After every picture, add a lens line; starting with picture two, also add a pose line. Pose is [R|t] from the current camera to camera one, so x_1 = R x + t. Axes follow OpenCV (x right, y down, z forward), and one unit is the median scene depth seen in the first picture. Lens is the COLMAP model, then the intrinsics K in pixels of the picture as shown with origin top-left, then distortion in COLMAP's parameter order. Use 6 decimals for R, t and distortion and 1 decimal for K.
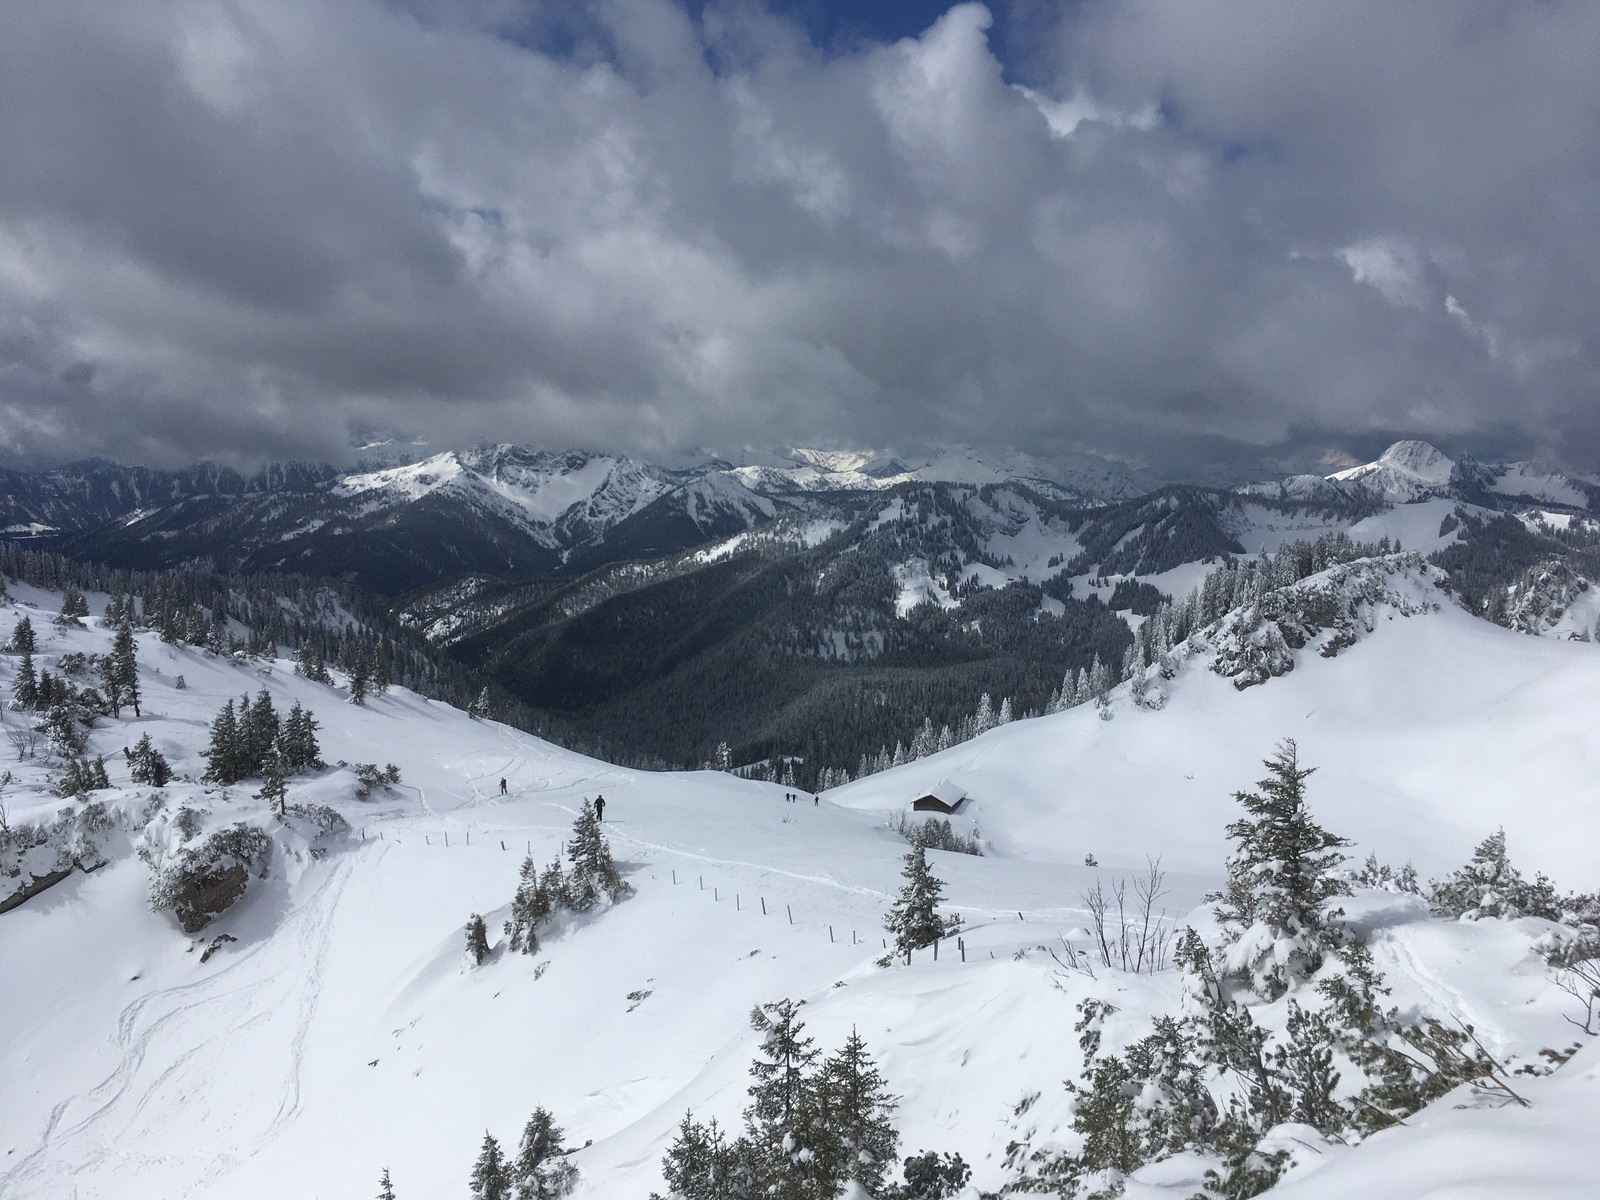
lens RADIAL K [[1333.5, 0, 800.0], [0, 1333.5, 600.0], [0, 0, 1]] dist [0.040431, -0.002217]
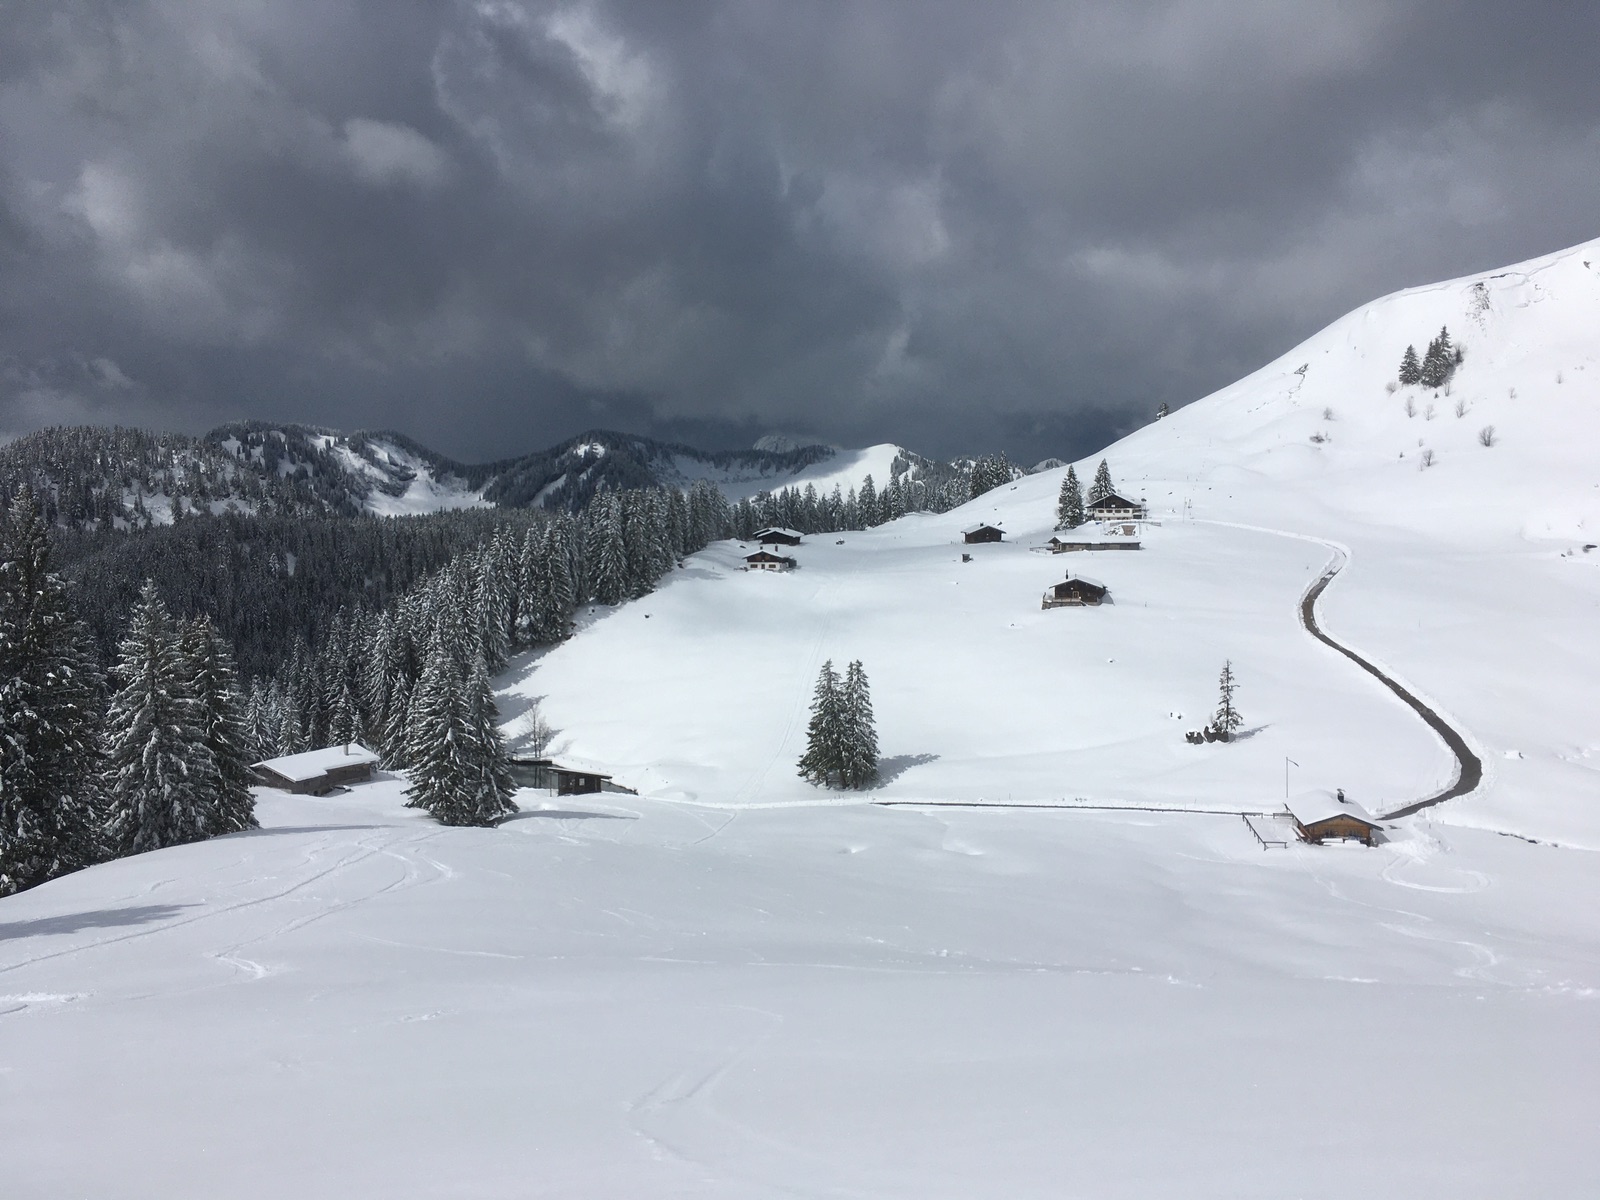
lens RADIAL K [[1333.5, 0, 800.0], [0, 1333.5, 600.0], [0, 0, 1]] dist [0.040431, -0.002217]
pose [[0.884239, -0.041509, 0.465186, 0.003208], [0.055498, 0.998324, -0.016411, 0.042379], [-0.463725, 0.040328, 0.885061, 0.230916]]
